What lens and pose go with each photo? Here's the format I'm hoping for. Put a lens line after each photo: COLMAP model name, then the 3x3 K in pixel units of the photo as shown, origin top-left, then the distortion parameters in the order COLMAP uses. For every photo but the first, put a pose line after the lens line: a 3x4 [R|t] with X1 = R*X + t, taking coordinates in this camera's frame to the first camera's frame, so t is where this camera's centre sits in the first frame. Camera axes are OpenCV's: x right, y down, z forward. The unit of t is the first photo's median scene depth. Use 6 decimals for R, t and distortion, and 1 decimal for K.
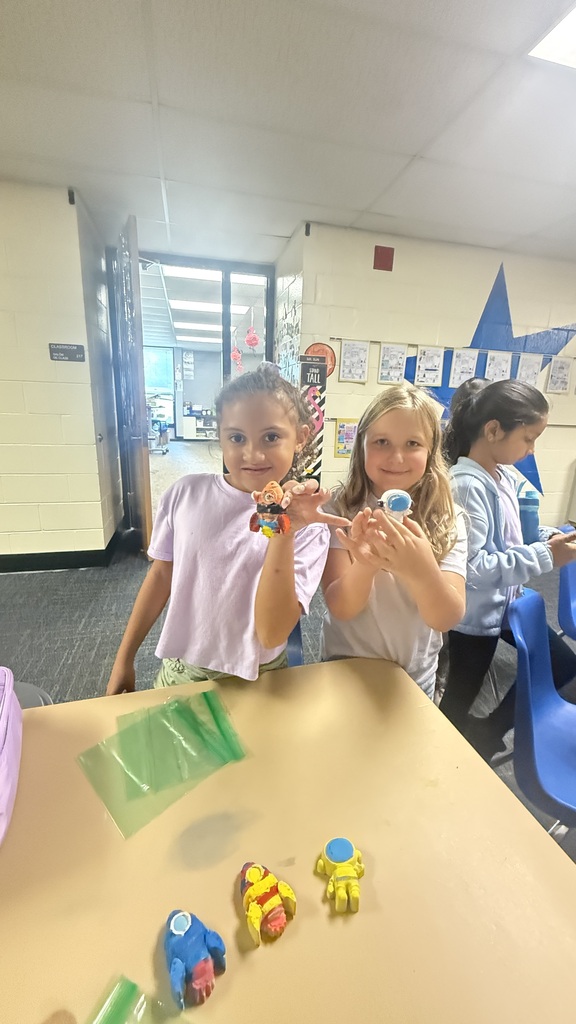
lens RADIAL K [[410.2, 0, 288.6], [0, 410.2, 514.8], [0, 0, 1]] dist [0.001684, -0.000628]
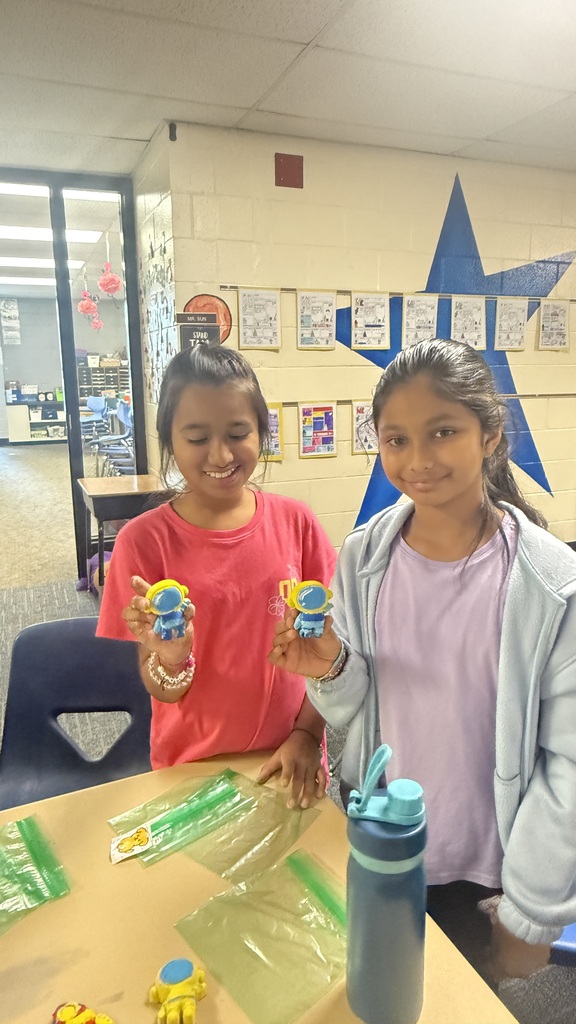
lens RADIAL K [[668.3, 0, 288.1], [0, 668.3, 506.8], [0, 0, 1]] dist [0.000785, -0.001784]
pose [[0.987753, -0.077245, 0.135564, 0.032936], [0.085593, 0.994706, -0.056862, -0.003283], [-0.130454, 0.067769, 0.989136, -0.059974]]
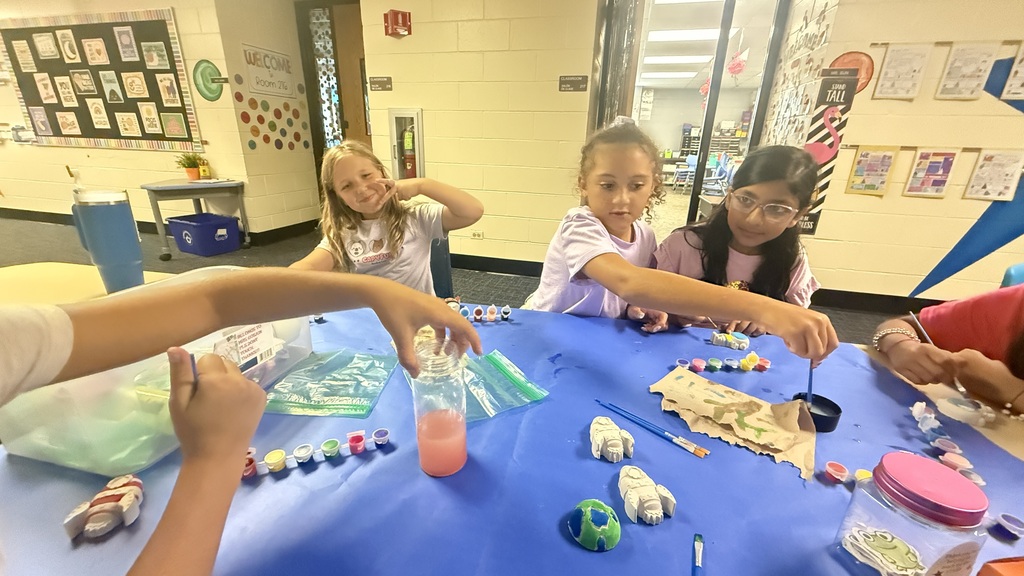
lens RADIAL K [[410.2, 0, 511.2], [0, 410.2, 287.6], [0, 0, 1]] dist [0.001684, -0.000628]
pose [[0.876140, 0.153047, -0.457116, -0.073465], [-0.124976, 0.987956, 0.091240, 0.059947], [0.465574, -0.022811, 0.884715, -0.066383]]
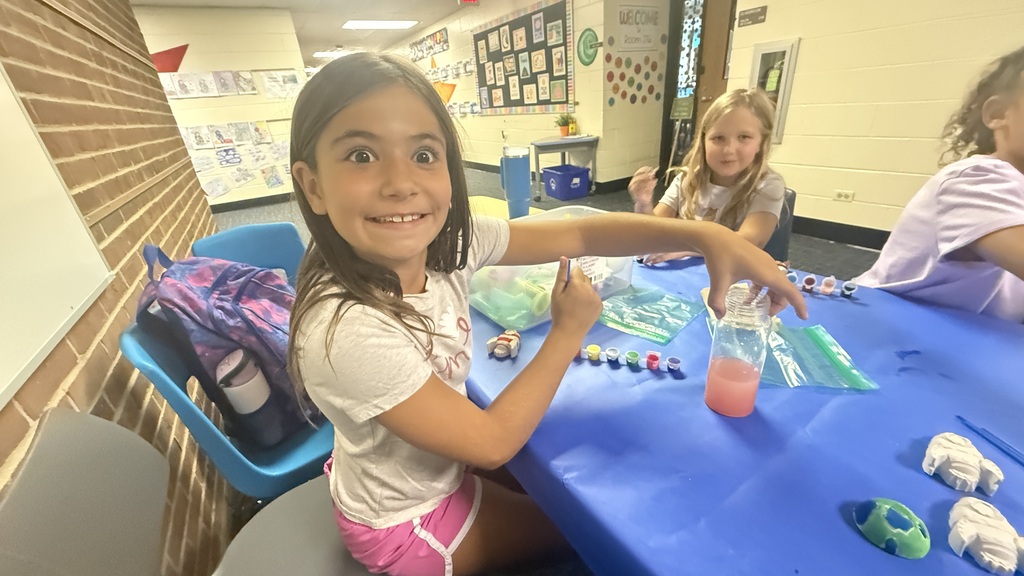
lens RADIAL K [[410.2, 0, 509.7], [0, 410.2, 287.2], [0, 0, 1]] dist [0.001684, -0.000628]
pose [[0.302947, 0.343221, -0.889057, -0.052674], [-0.161601, 0.937887, 0.307006, 0.060984], [0.939206, 0.050665, 0.339595, -0.083347]]
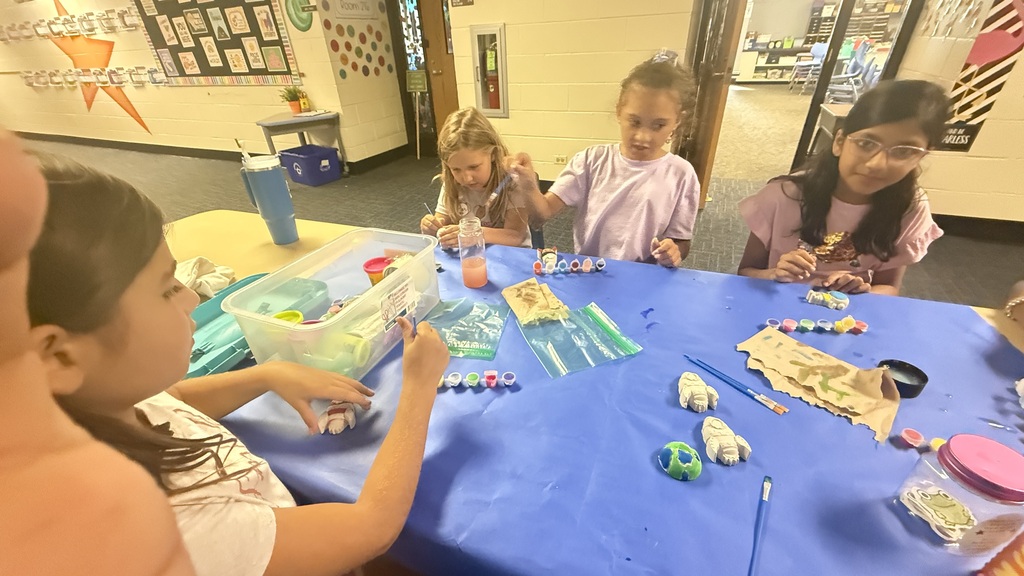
lens RADIAL K [[410.2, 0, 511.1], [0, 410.2, 288.8], [0, 0, 1]] dist [0.001684, -0.000628]
pose [[0.777035, 0.265416, -0.570764, -0.074929], [-0.098122, 0.946744, 0.306672, 0.034132], [0.621763, -0.182290, 0.761696, -0.095537]]
